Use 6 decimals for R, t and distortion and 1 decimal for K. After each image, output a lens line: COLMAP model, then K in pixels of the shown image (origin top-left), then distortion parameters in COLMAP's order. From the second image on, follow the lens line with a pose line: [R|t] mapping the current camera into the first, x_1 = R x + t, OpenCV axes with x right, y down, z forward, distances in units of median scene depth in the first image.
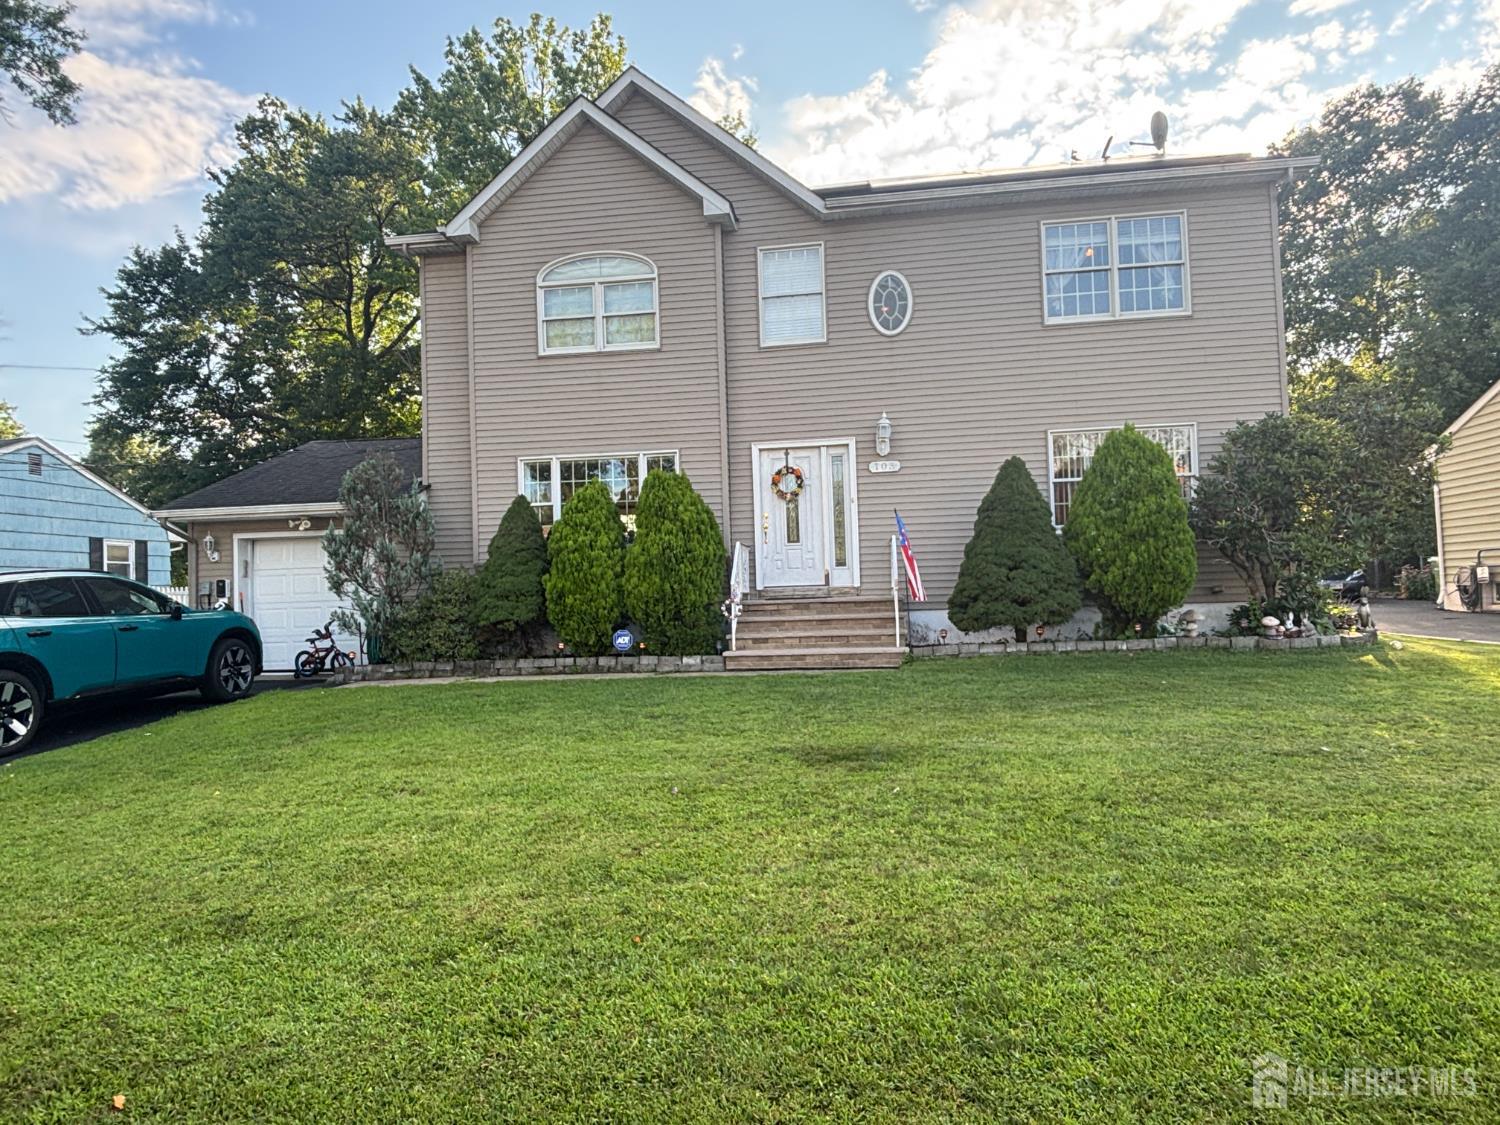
lens RADIAL K [[865.1, 0, 750.0], [0, 865.1, 562.5], [0, 0, 1]] dist [0.039682, -0.047441]
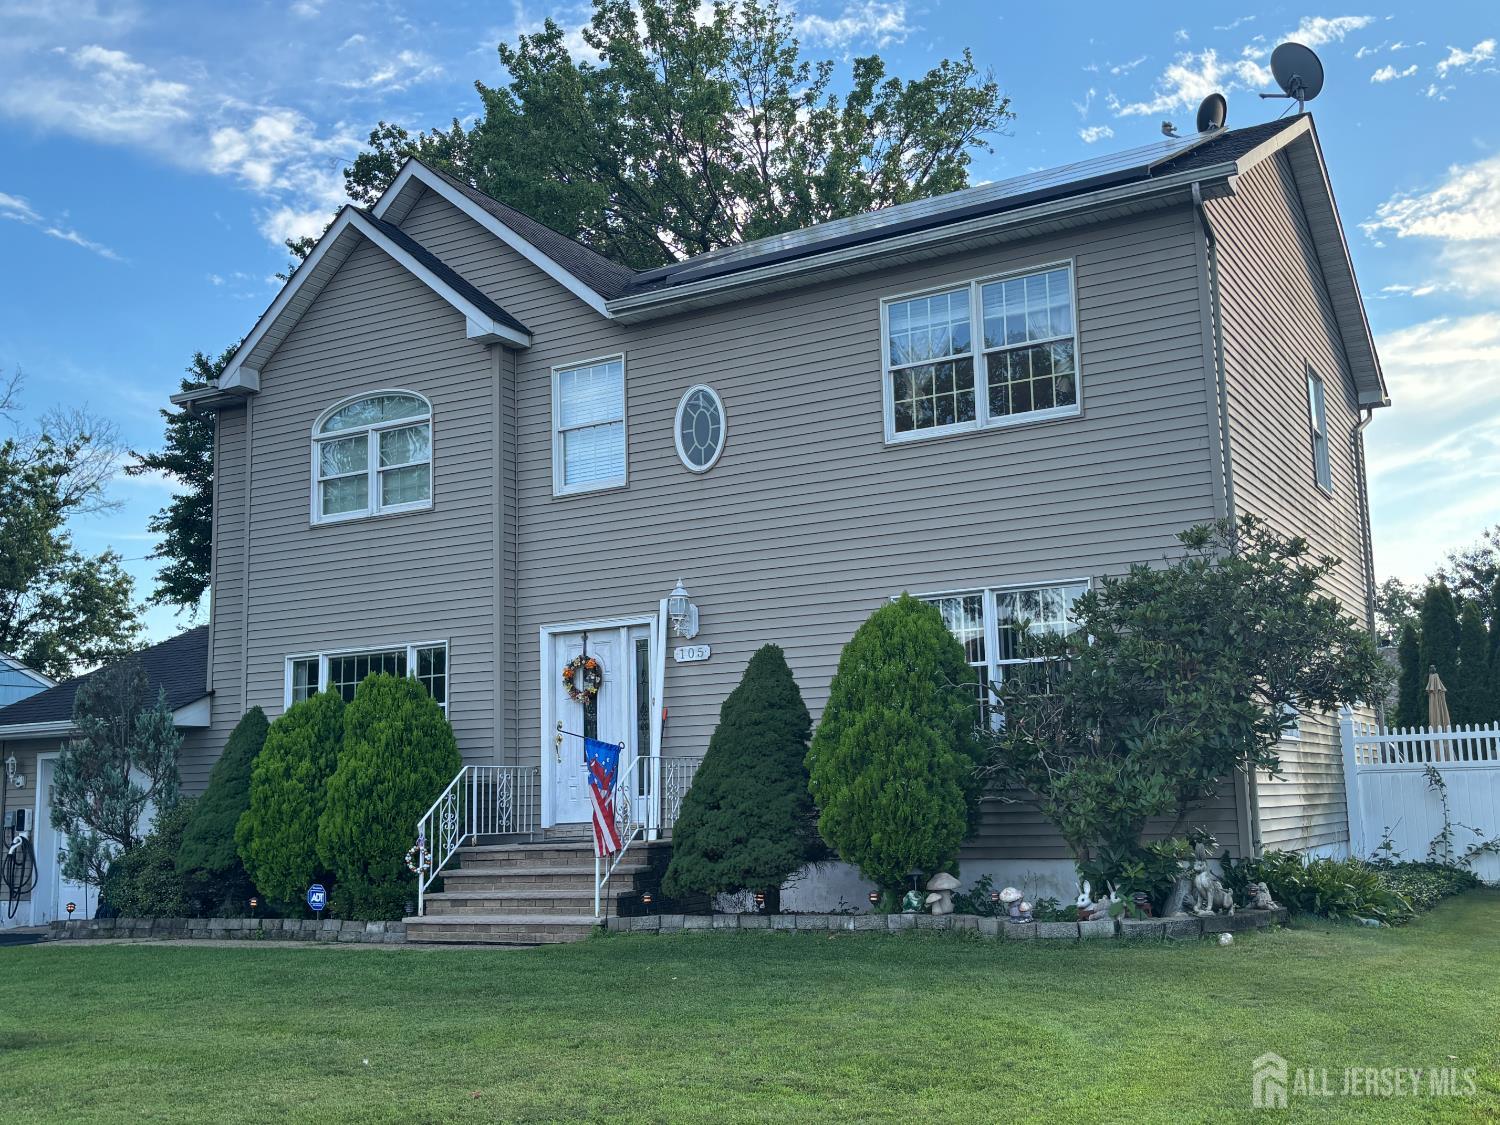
lens RADIAL K [[1508.5, 0, 750.0], [0, 1508.5, 562.5], [0, 0, 1]] dist [0.149826, -0.414091]
pose [[0.929067, -0.053920, -0.365960, 0.654521], [0.010511, 0.992768, -0.119587, -0.036226], [0.369761, 0.107257, 0.922915, -0.133750]]
